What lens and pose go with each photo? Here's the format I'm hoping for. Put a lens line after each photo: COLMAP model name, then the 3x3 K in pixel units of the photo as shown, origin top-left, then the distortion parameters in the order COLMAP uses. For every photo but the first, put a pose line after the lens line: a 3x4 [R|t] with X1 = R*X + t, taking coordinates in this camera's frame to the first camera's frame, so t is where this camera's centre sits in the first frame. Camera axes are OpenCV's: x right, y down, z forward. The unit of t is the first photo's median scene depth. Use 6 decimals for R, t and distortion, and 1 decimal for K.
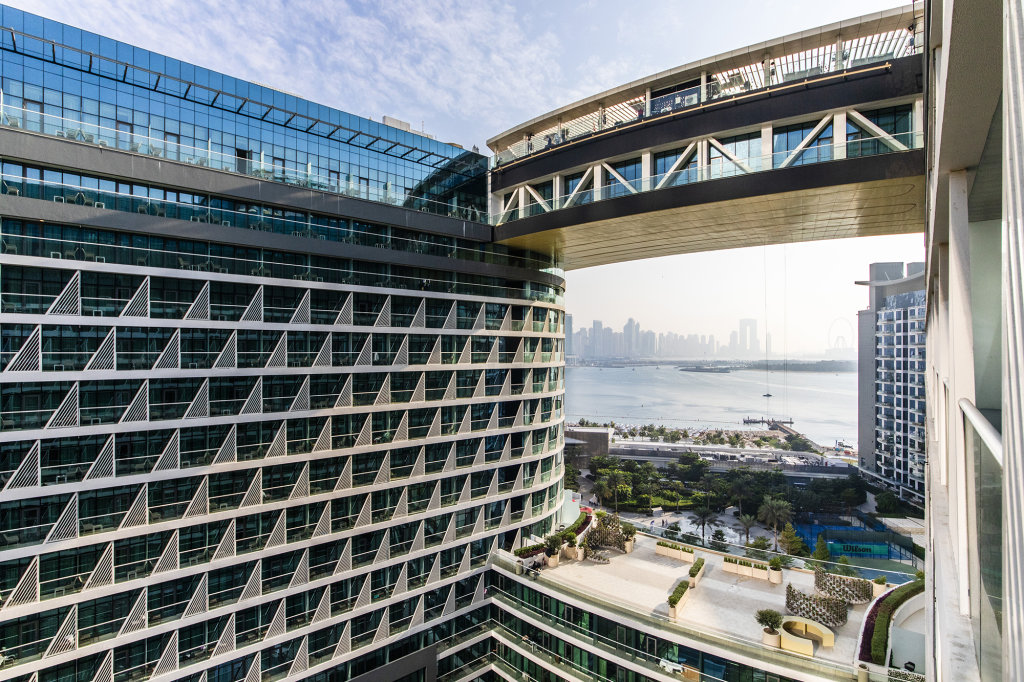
lens RADIAL K [[512.2, 0, 513.4], [0, 512.2, 345.8], [0, 0, 1]] dist [-0.000217, -0.002959]
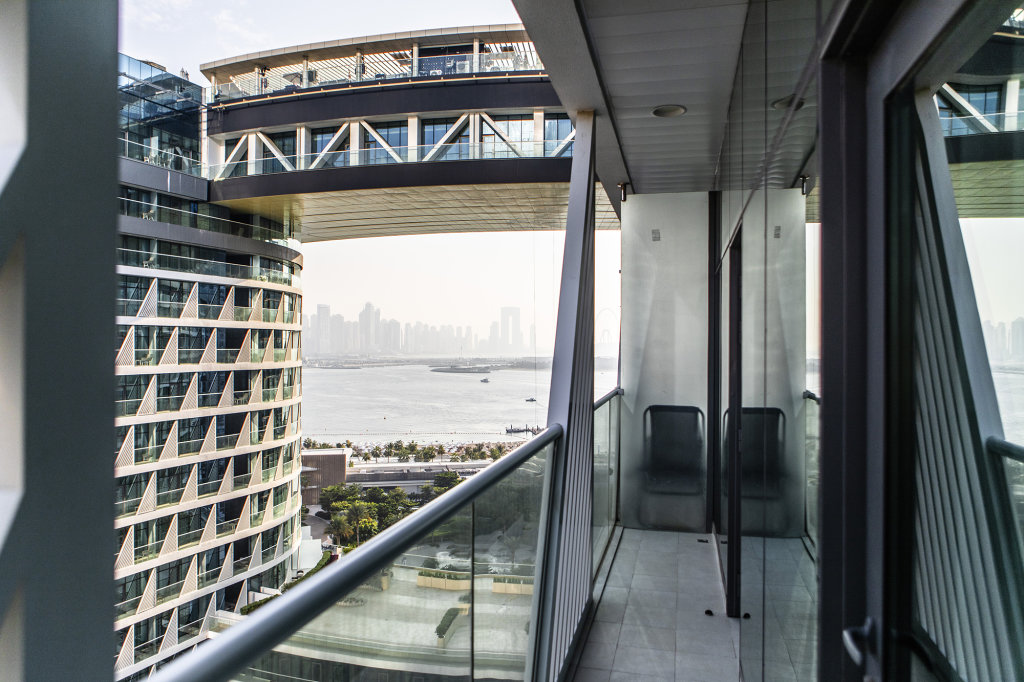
lens RADIAL K [[698.8, 0, 521.9], [0, 698.8, 343.2], [0, 0, 1]] dist [-0.027522, 0.003578]
pose [[0.901268, -0.000165, 0.433261, -0.068989], [-0.002318, 0.999984, 0.005203, -0.002353], [-0.433255, -0.005693, 0.901253, -0.114063]]
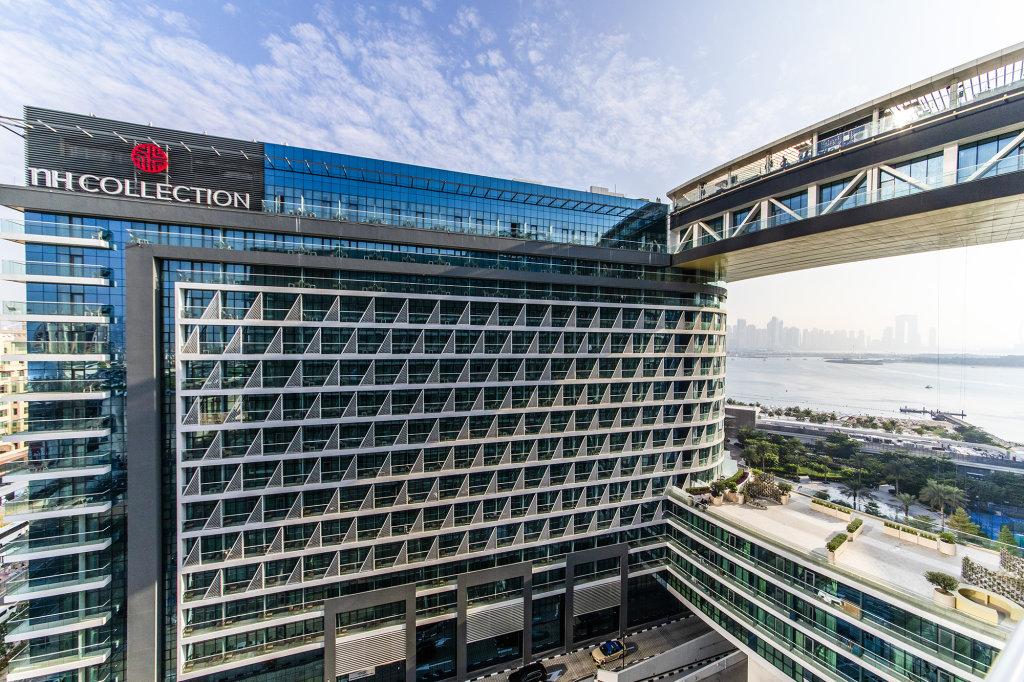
lens RADIAL K [[365.3, 0, 510.4], [0, 365.3, 347.8], [0, 0, 1]] dist [-0.007830, 0.004315]
pose [[0.923265, 0.009201, -0.384054, -0.061688], [-0.000764, 0.999755, 0.022114, -0.002083], [0.384163, -0.020124, 0.923046, -0.086921]]
